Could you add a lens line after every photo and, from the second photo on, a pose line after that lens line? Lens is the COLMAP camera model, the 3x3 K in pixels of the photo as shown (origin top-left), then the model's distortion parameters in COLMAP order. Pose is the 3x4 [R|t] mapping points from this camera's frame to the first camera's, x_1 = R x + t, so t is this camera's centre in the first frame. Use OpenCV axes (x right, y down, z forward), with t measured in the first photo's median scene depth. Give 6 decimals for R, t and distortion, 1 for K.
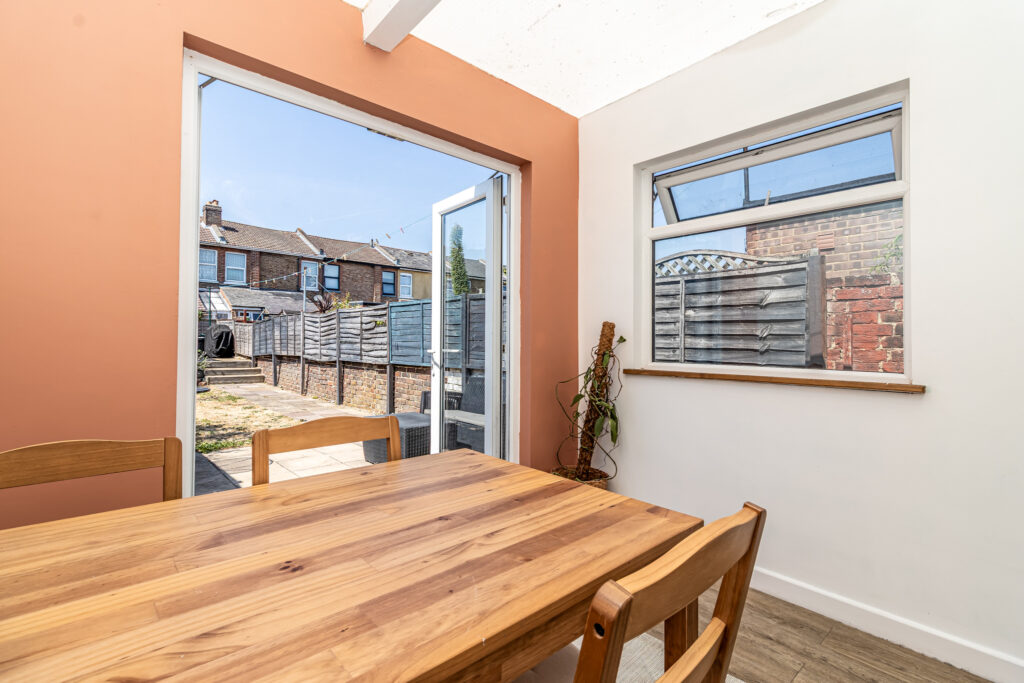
lens RADIAL K [[465.4, 0, 512.2], [0, 465.4, 326.9], [0, 0, 1]] dist [0.001847, 0.000254]
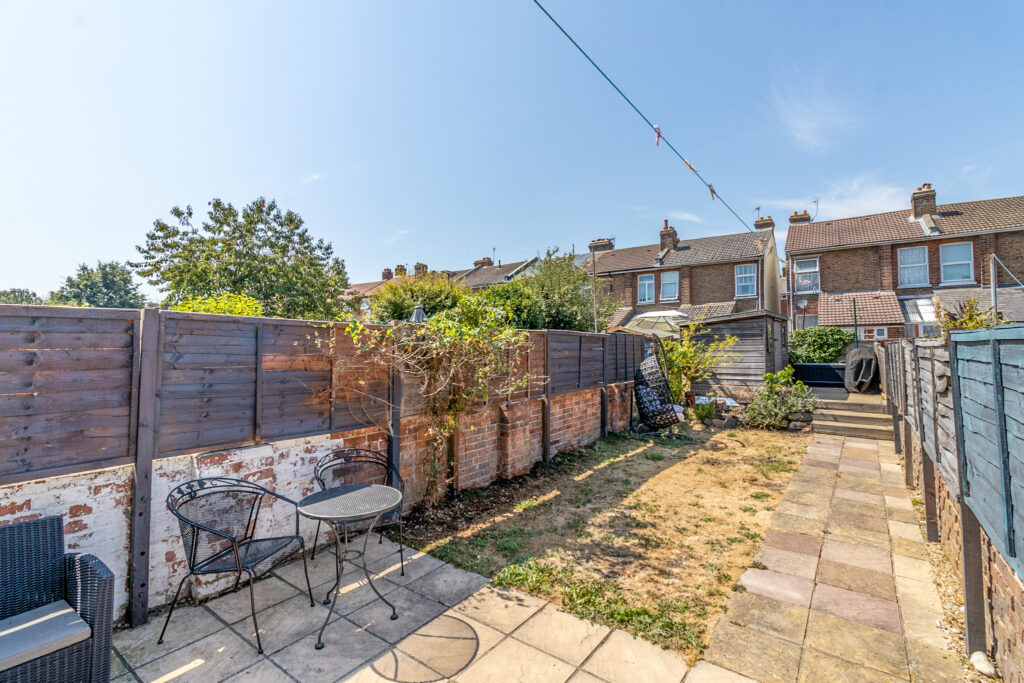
lens RADIAL K [[465.4, 0, 512.2], [0, 465.4, 326.9], [0, 0, 1]] dist [0.001847, 0.000254]
pose [[0.192268, -0.052524, -0.979936, 0.002558], [0.032523, 0.998359, -0.047131, -0.011304], [0.980803, -0.022809, 0.193660, 0.147413]]
